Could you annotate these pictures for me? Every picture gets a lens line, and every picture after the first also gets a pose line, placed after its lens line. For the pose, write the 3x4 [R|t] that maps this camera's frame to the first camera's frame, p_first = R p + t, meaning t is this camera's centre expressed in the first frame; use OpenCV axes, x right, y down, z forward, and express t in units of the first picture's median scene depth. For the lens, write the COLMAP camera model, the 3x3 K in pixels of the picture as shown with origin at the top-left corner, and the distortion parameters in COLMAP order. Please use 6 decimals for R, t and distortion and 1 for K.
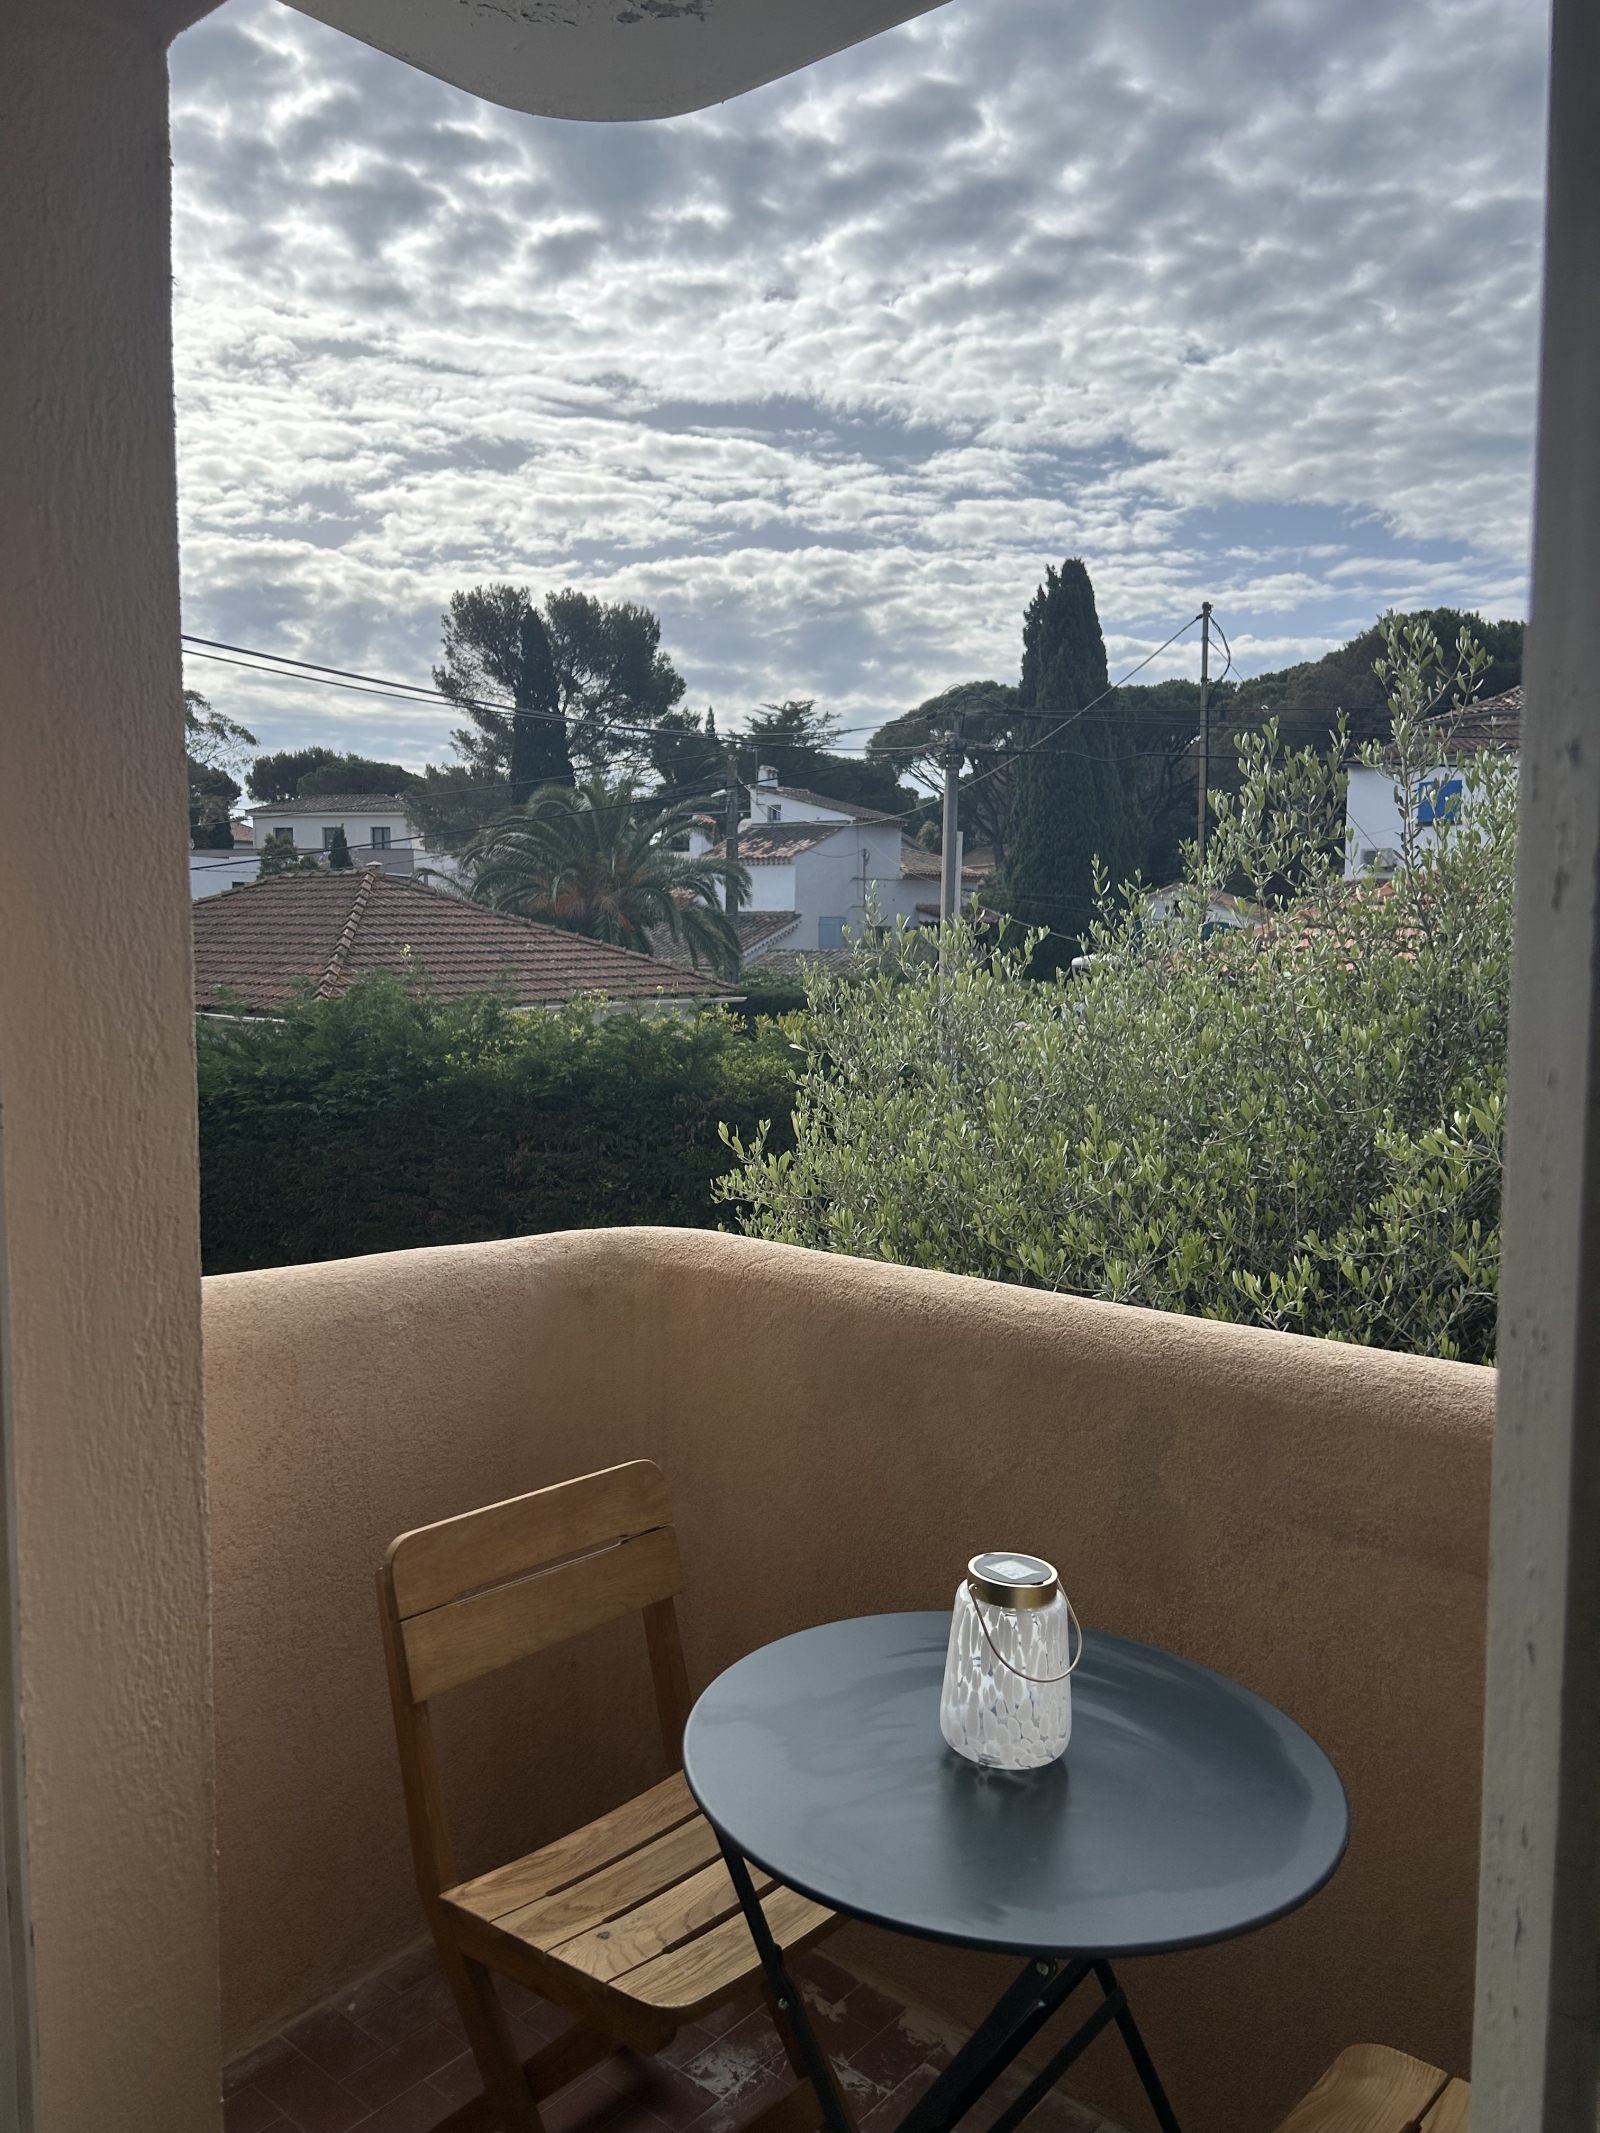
lens RADIAL K [[1579.6, 0, 793.7], [0, 1579.6, 1059.6], [0, 0, 1]] dist [0.031561, -0.026215]
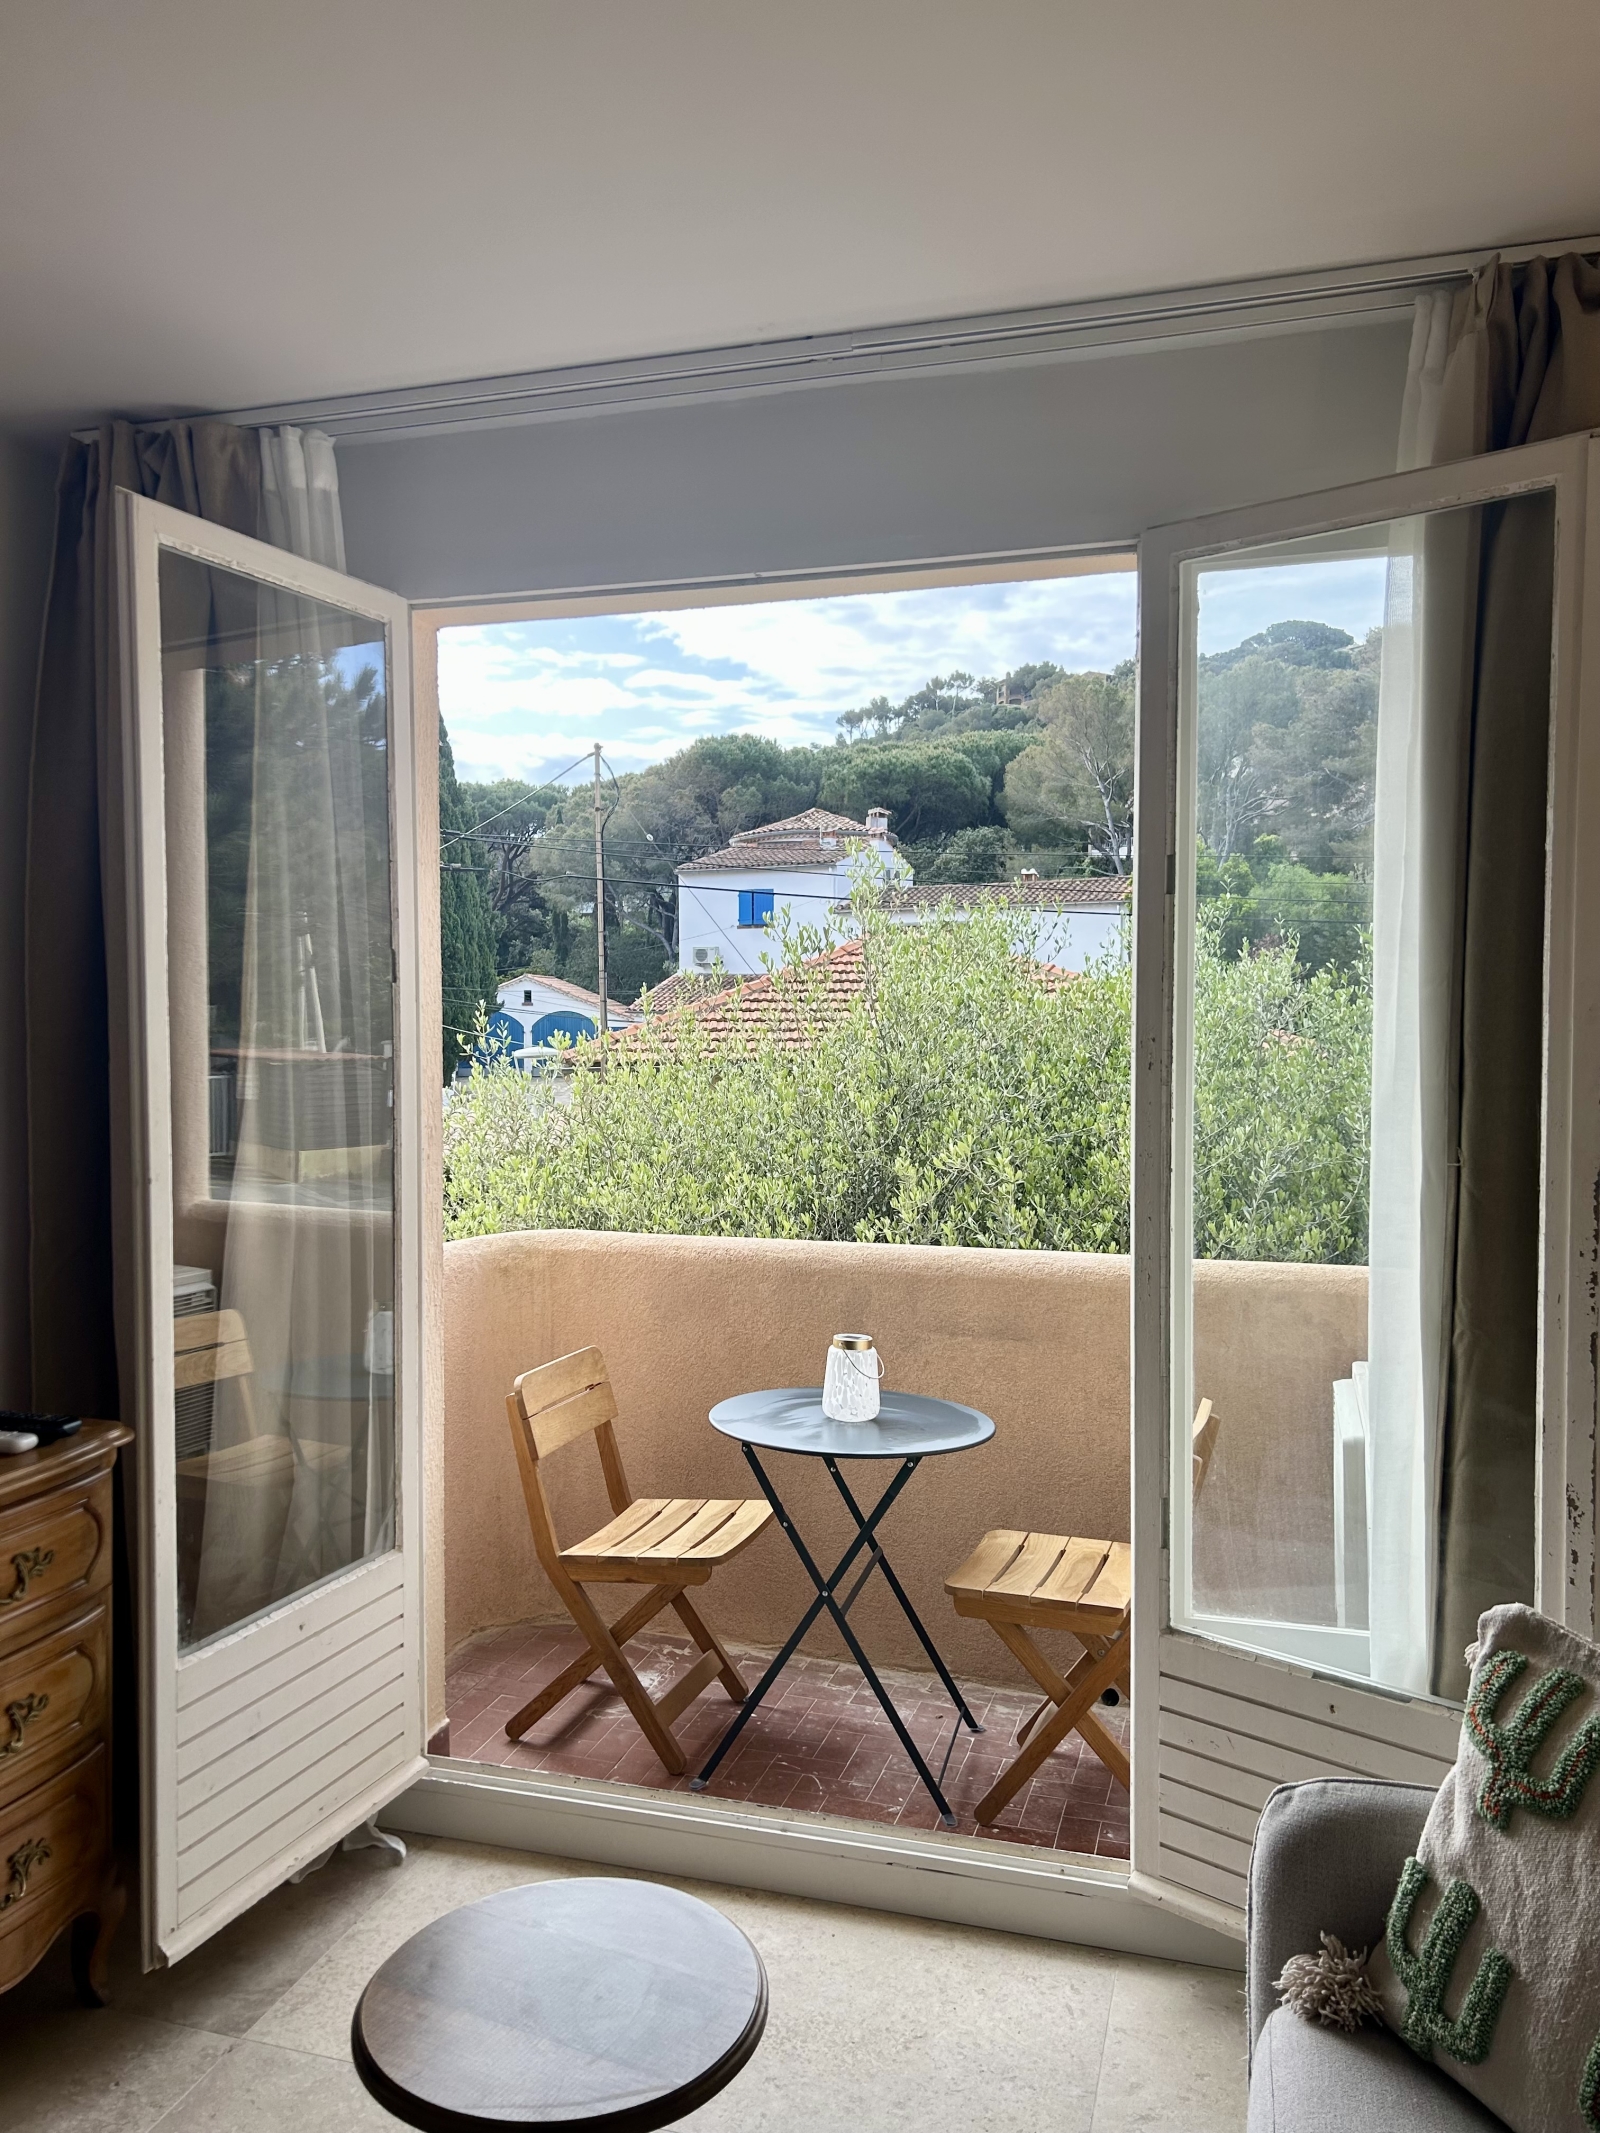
lens RADIAL K [[1579.6, 0, 792.6], [0, 1579.6, 1064.5], [0, 0, 1]] dist [0.031561, -0.026215]
pose [[0.914692, -0.014842, 0.403879, -0.063300], [0.035982, 0.998348, -0.044803, 0.002176], [-0.402546, 0.055513, 0.913715, -0.078816]]
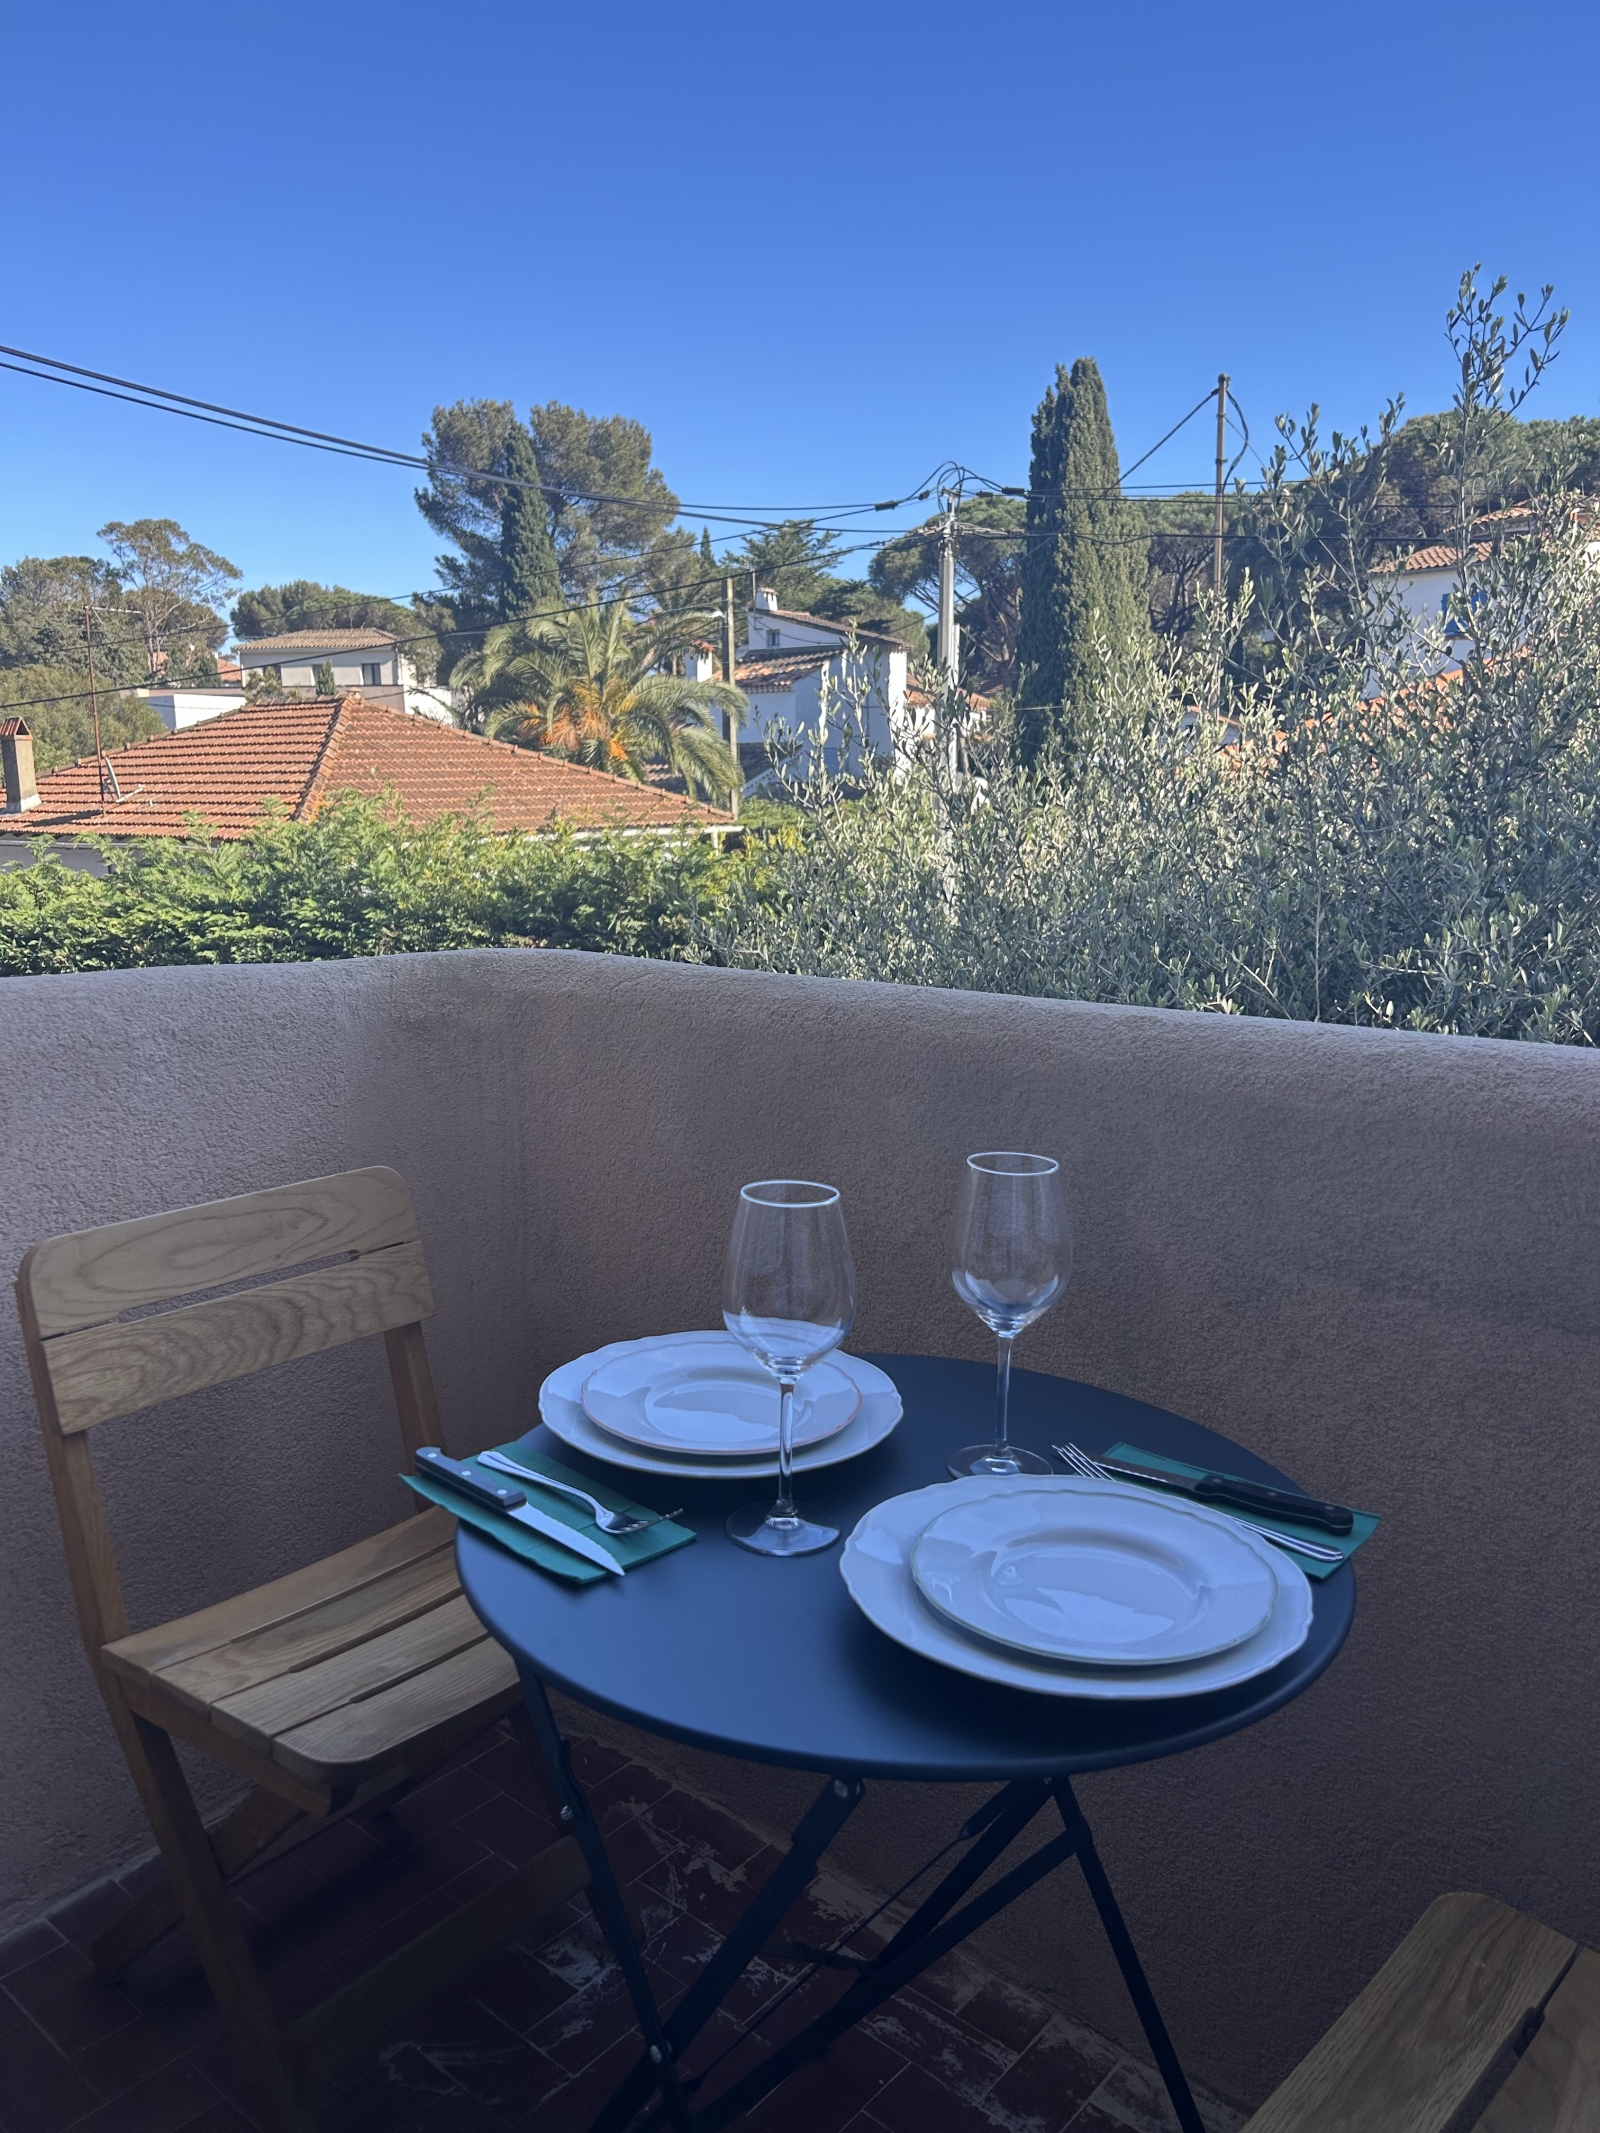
lens RADIAL K [[1579.6, 0, 785.9], [0, 1579.6, 1066.1], [0, 0, 1]] dist [0.031561, -0.026215]
pose [[0.999811, -0.015452, -0.011834, 0.007564], [0.016596, 0.994476, 0.103641, 0.010655], [0.010167, -0.103818, 0.994544, 0.025139]]
